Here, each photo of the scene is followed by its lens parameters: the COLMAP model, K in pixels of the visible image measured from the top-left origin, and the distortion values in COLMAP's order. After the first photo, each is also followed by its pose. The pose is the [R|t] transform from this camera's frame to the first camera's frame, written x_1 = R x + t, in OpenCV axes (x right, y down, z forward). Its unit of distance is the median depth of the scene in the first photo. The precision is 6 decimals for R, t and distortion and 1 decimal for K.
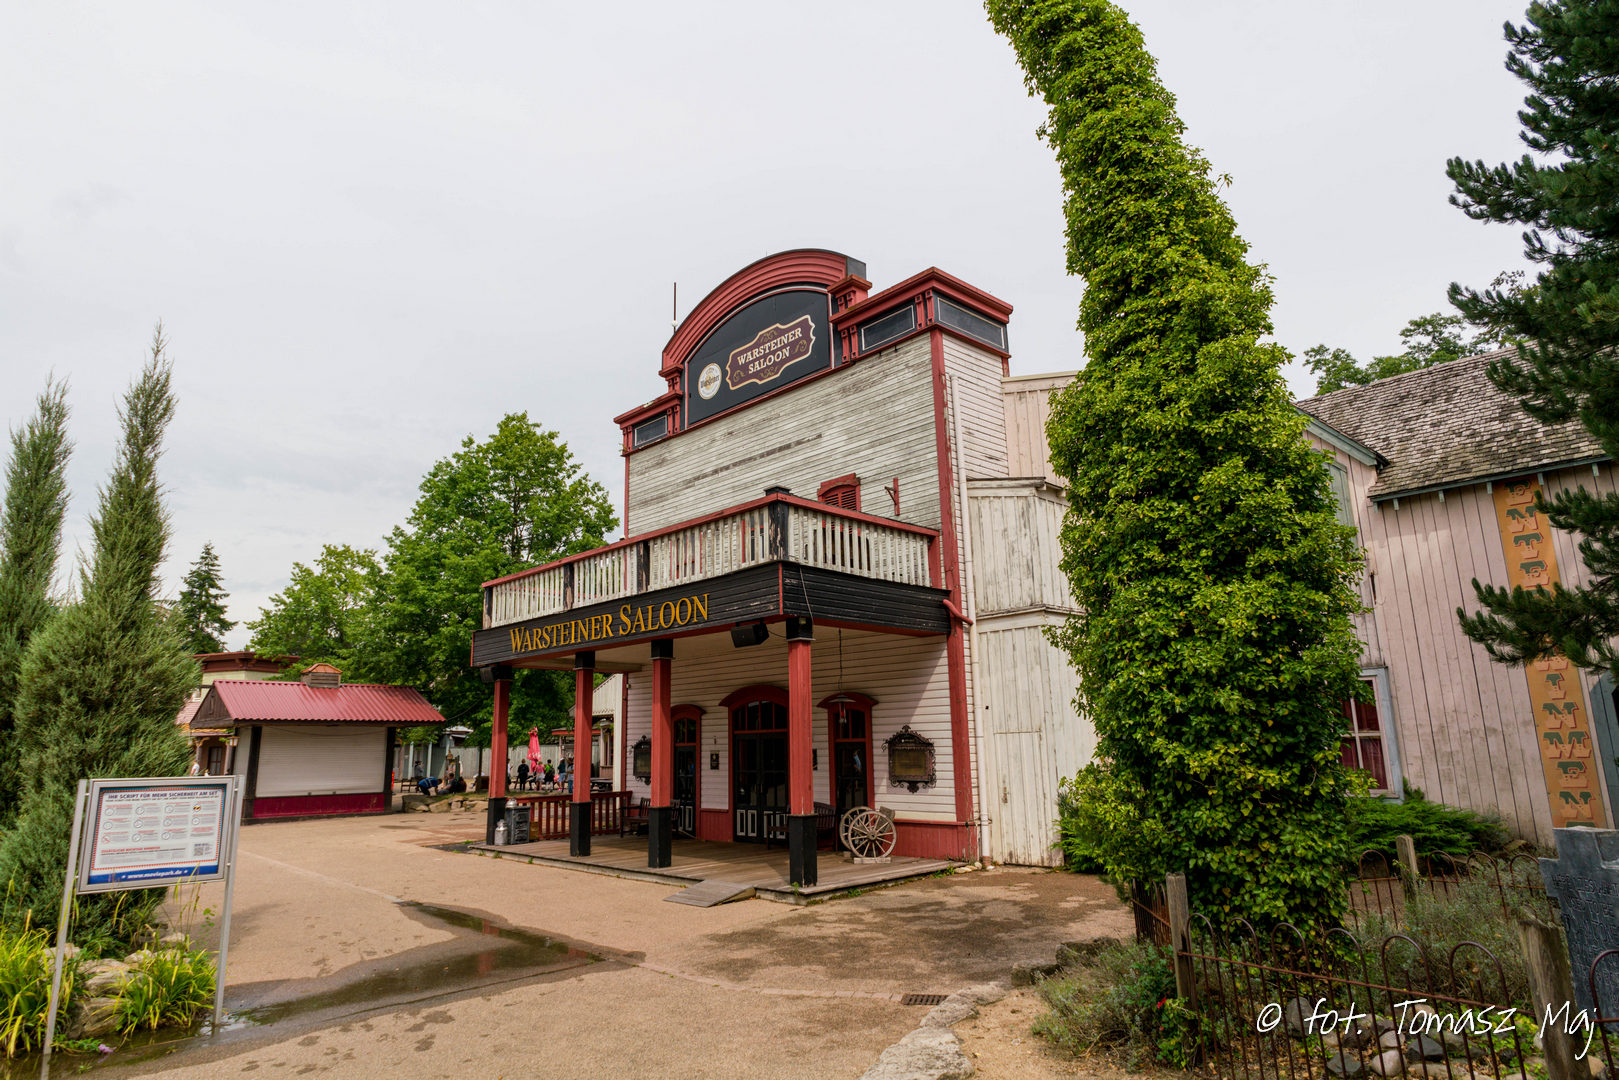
lens RADIAL K [[949.4, 0, 809.8], [0, 949.4, 542.5], [0, 0, 1]] dist [0.000469, -0.000555]
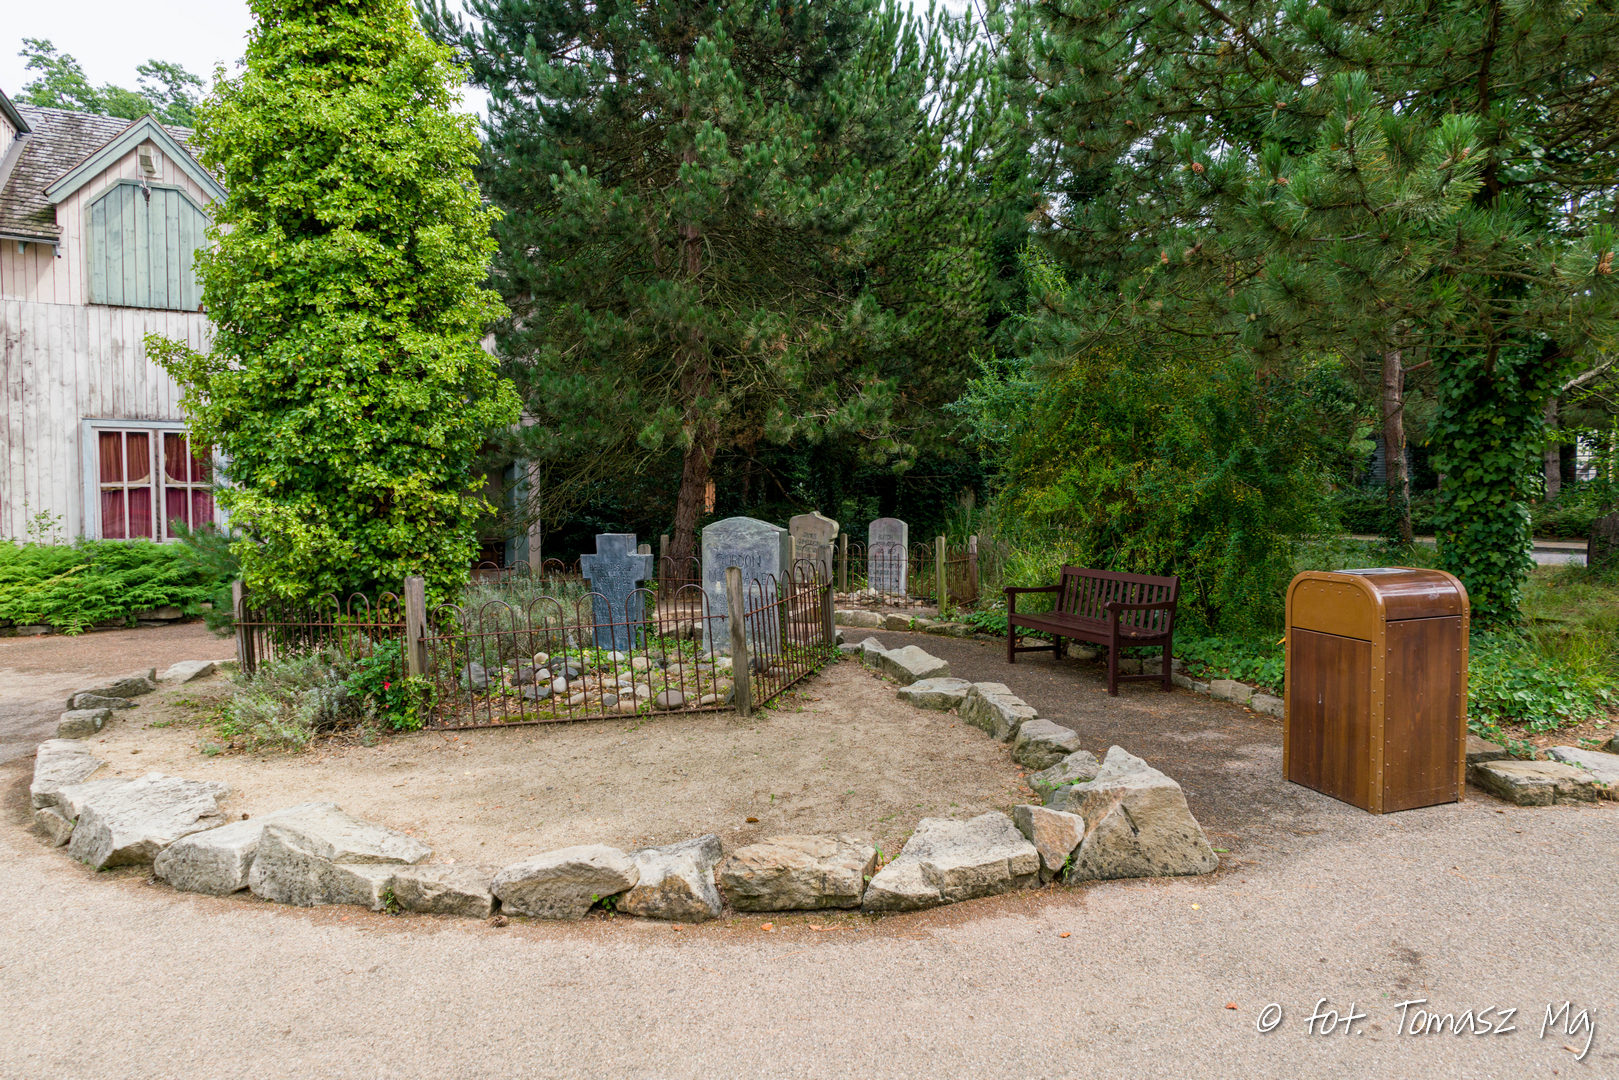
lens RADIAL K [[949.4, 0, 811.8], [0, 949.4, 540.4], [0, 0, 1]] dist [0.000469, -0.000555]
pose [[0.310302, -0.016236, 0.950499, -0.470673], [-0.209050, 0.974214, 0.084888, 0.086908], [-0.927368, -0.225043, 0.298906, 0.173442]]
